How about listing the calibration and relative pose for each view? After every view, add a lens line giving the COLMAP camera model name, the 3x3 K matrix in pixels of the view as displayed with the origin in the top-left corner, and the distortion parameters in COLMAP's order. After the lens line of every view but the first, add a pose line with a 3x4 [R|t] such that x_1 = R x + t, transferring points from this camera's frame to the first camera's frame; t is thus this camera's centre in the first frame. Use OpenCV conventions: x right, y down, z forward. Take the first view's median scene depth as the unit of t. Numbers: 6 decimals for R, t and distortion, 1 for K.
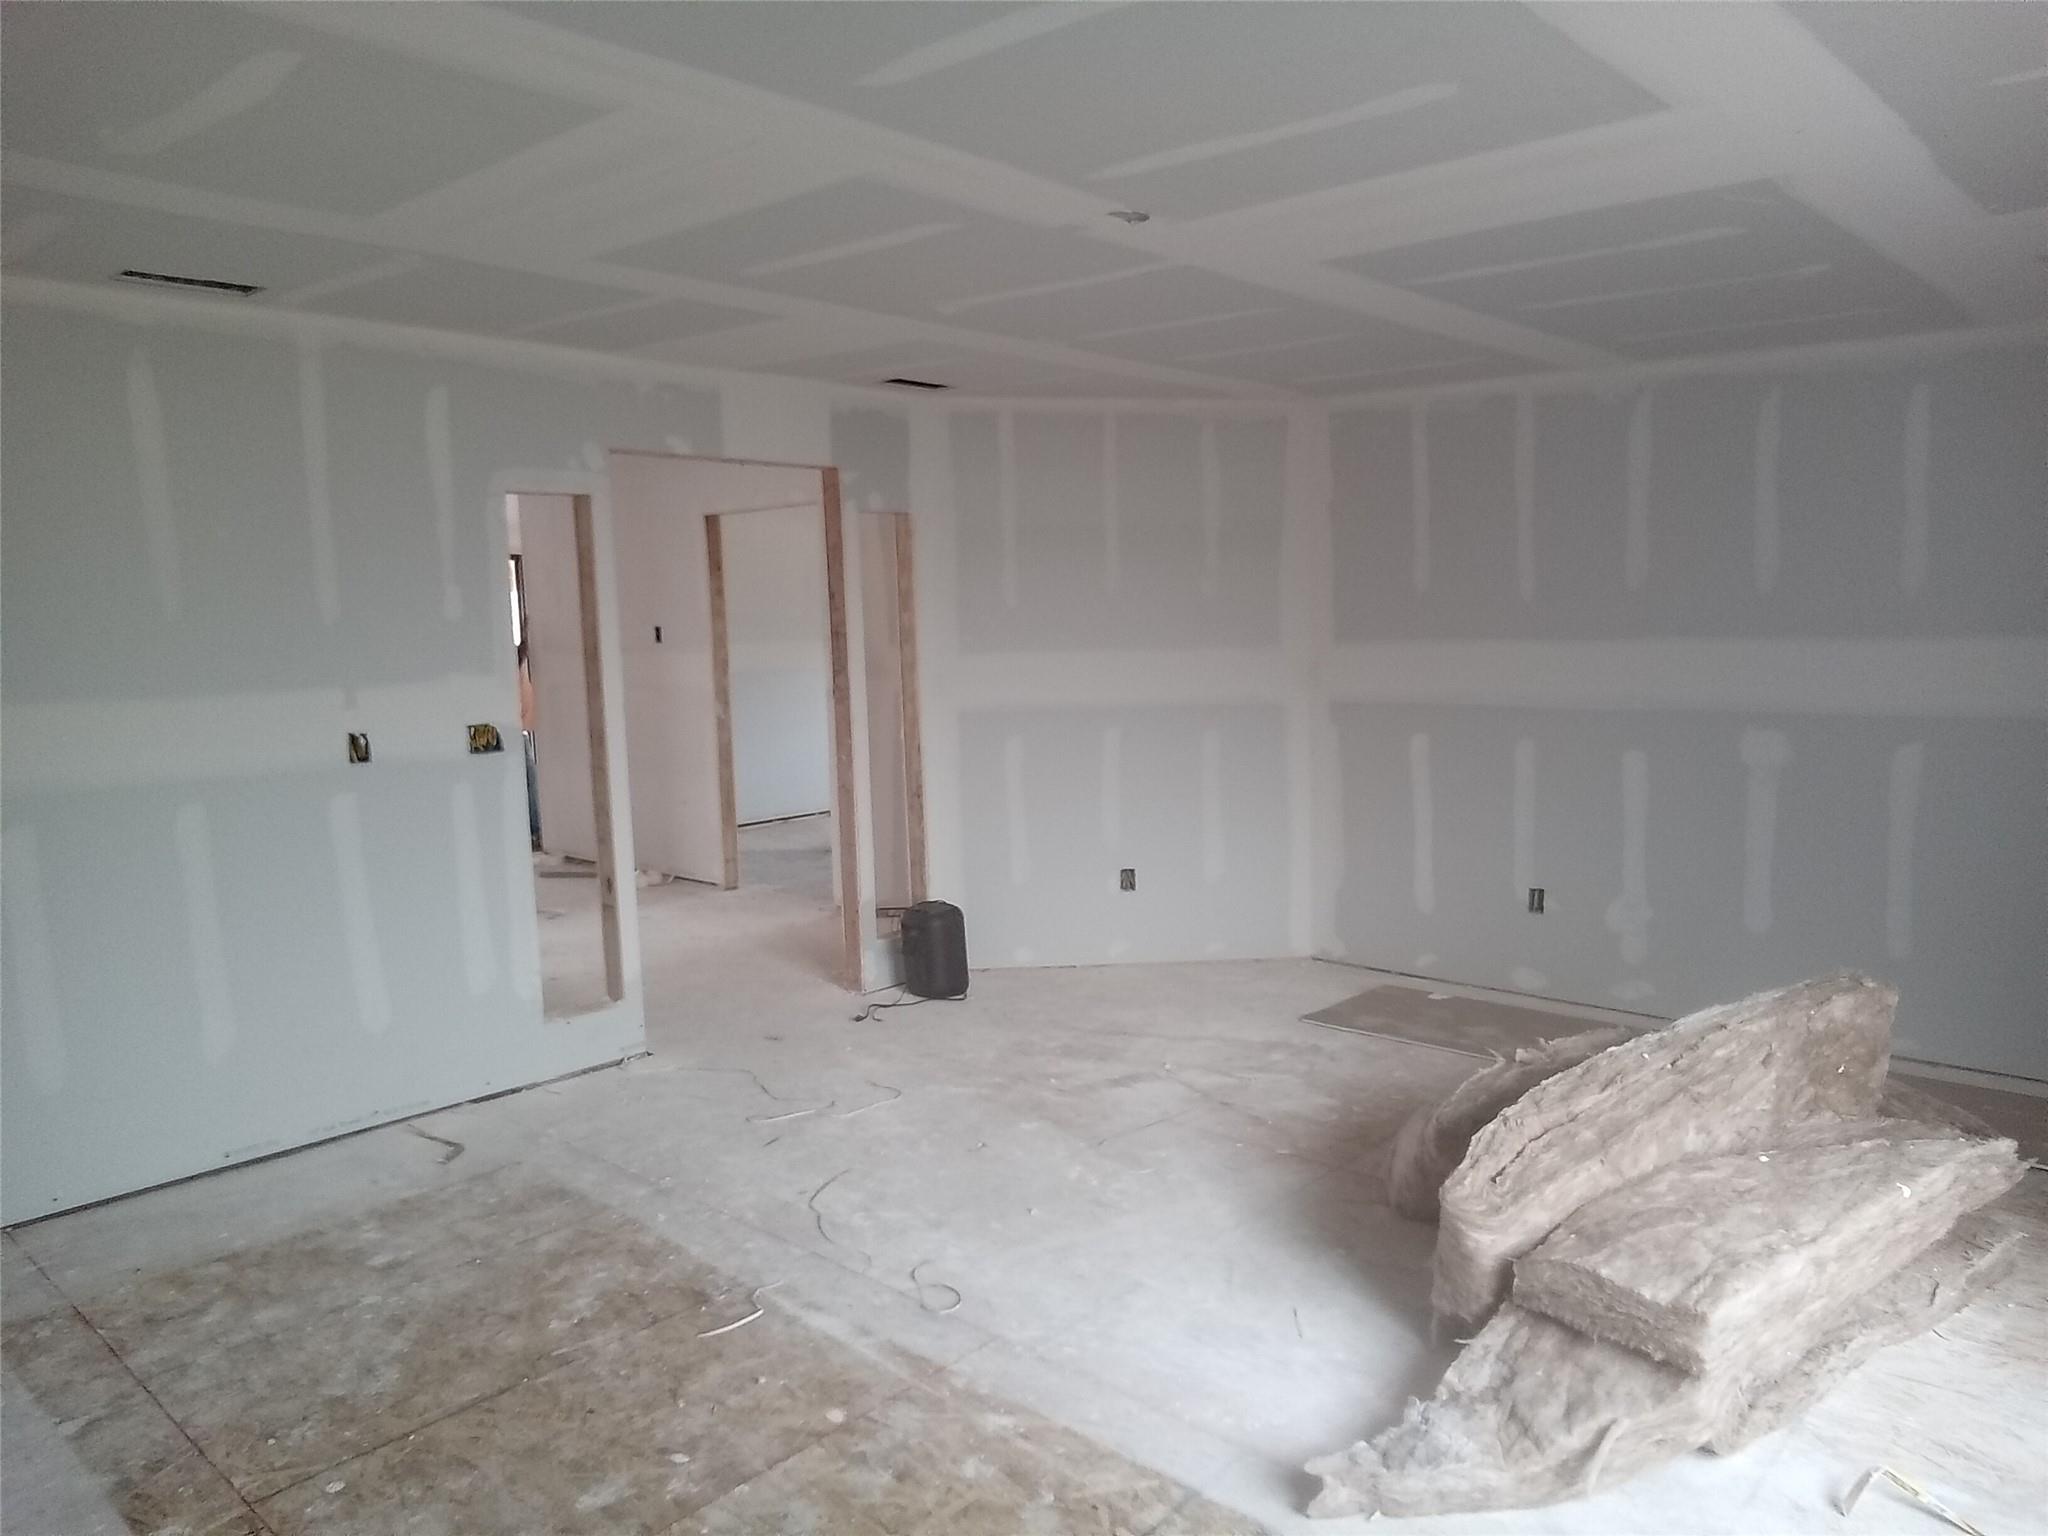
lens RADIAL K [[1411.4, 0, 1037.5], [0, 1411.4, 780.8], [0, 0, 1]] dist [0.030181, -0.040742]
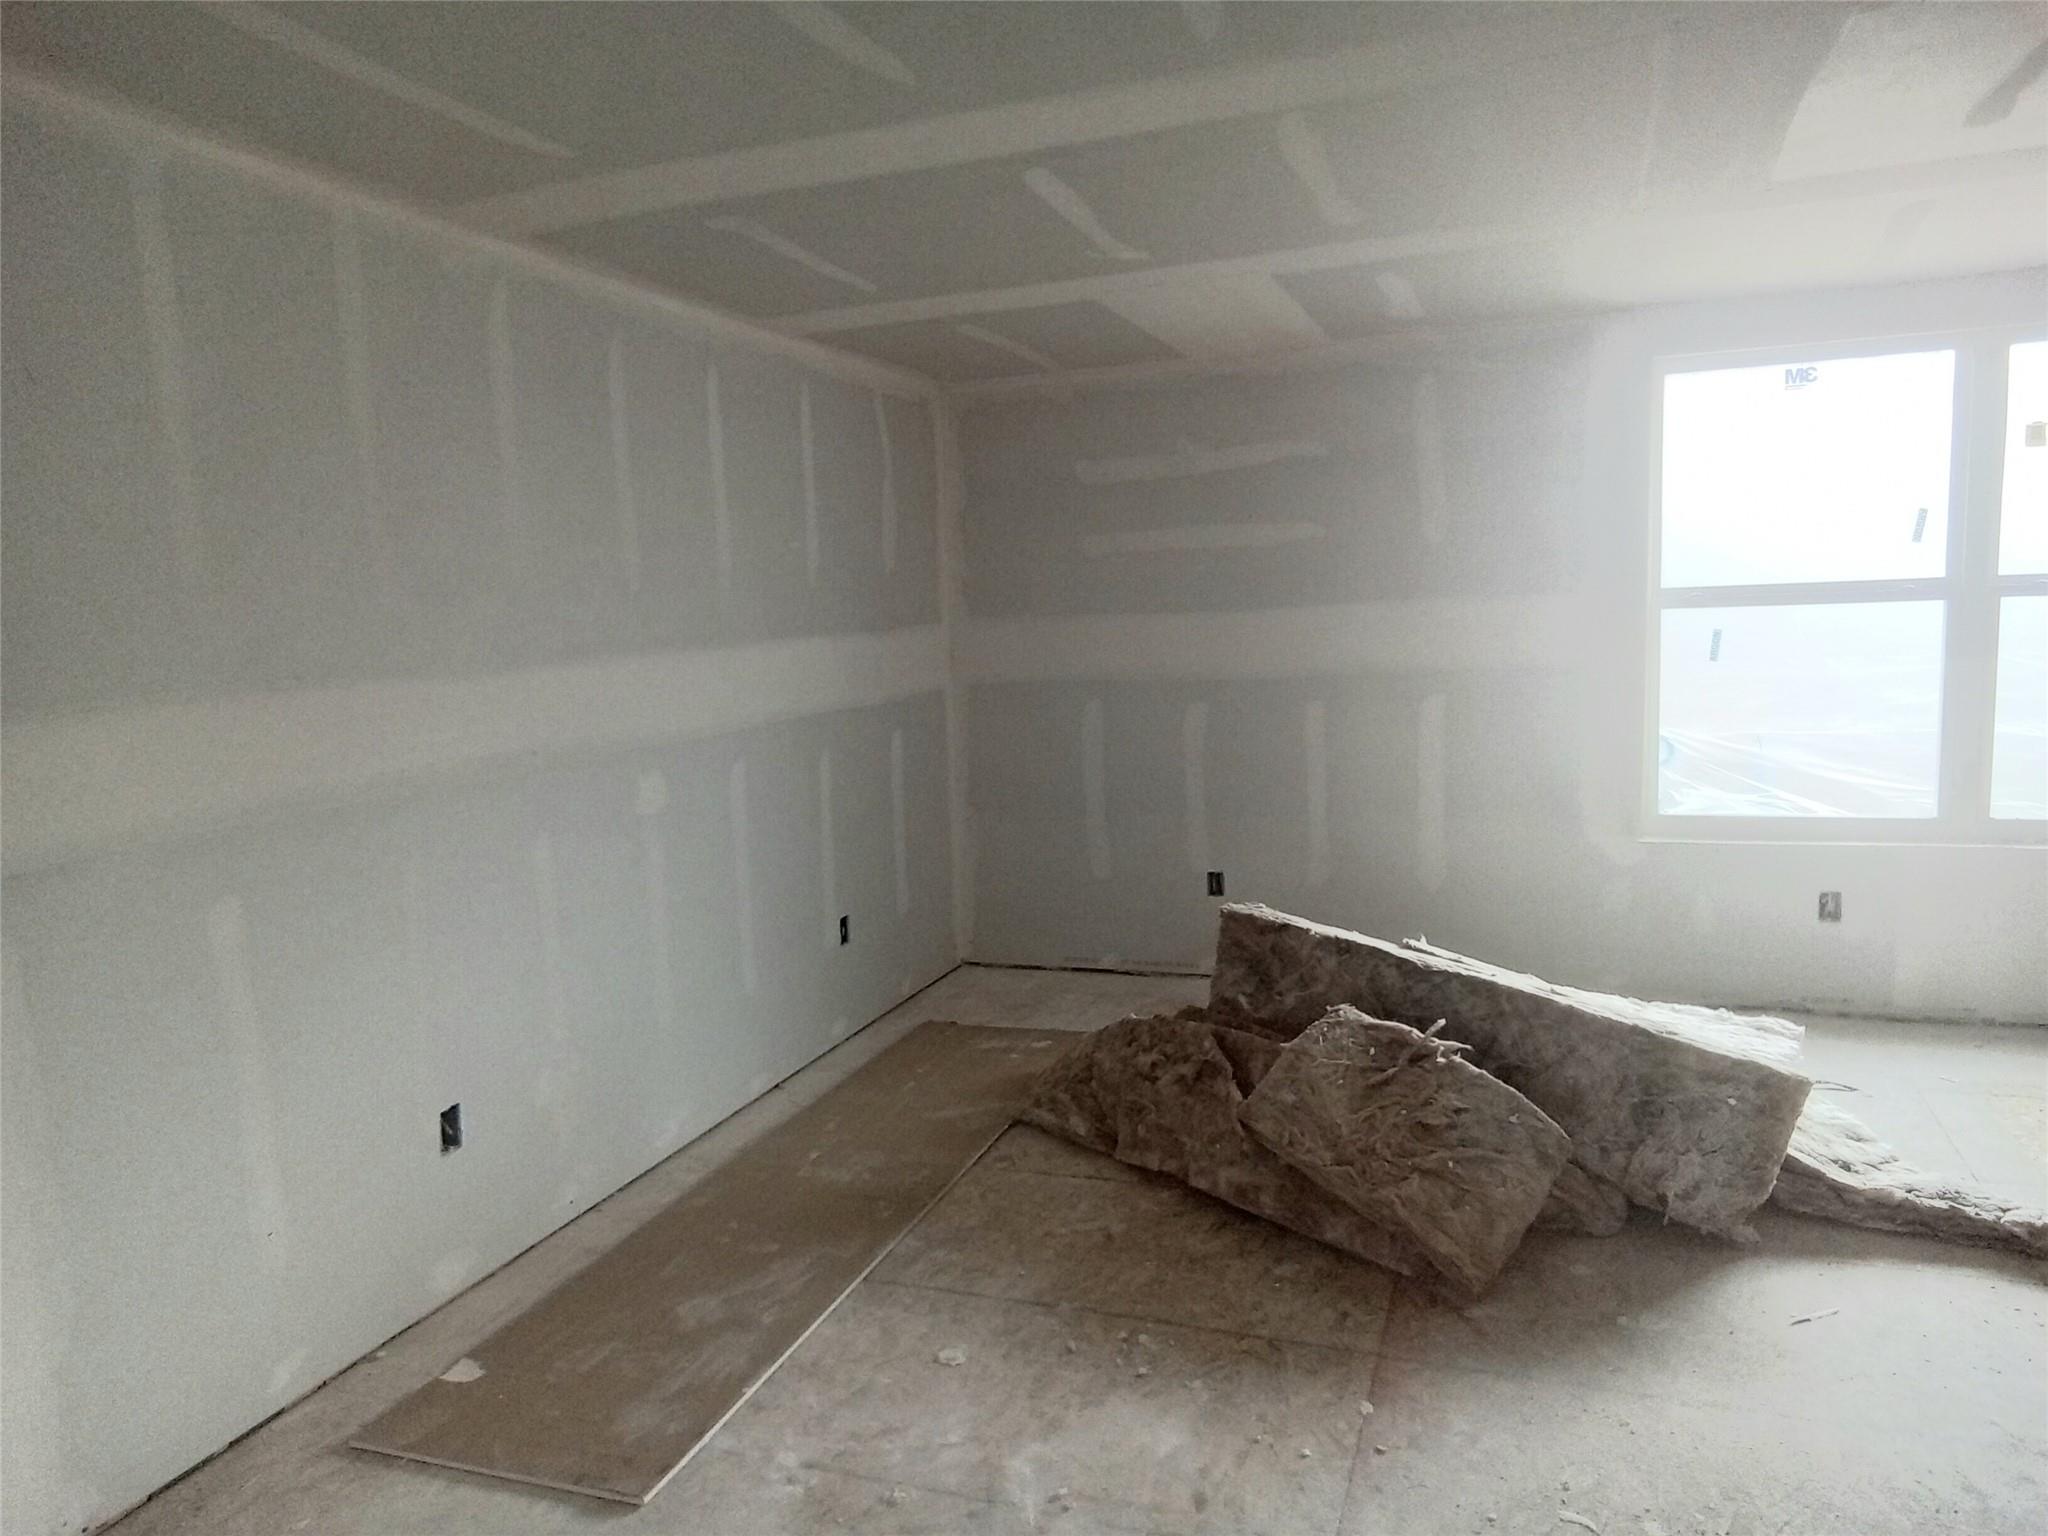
lens RADIAL K [[1411.4, 0, 1037.5], [0, 1411.4, 780.8], [0, 0, 1]] dist [0.030181, -0.040742]
pose [[-0.374247, -0.082099, 0.923688, -0.274136], [0.158615, 0.975727, 0.150989, -0.109469], [-0.913663, 0.203018, -0.352141, 1.045527]]
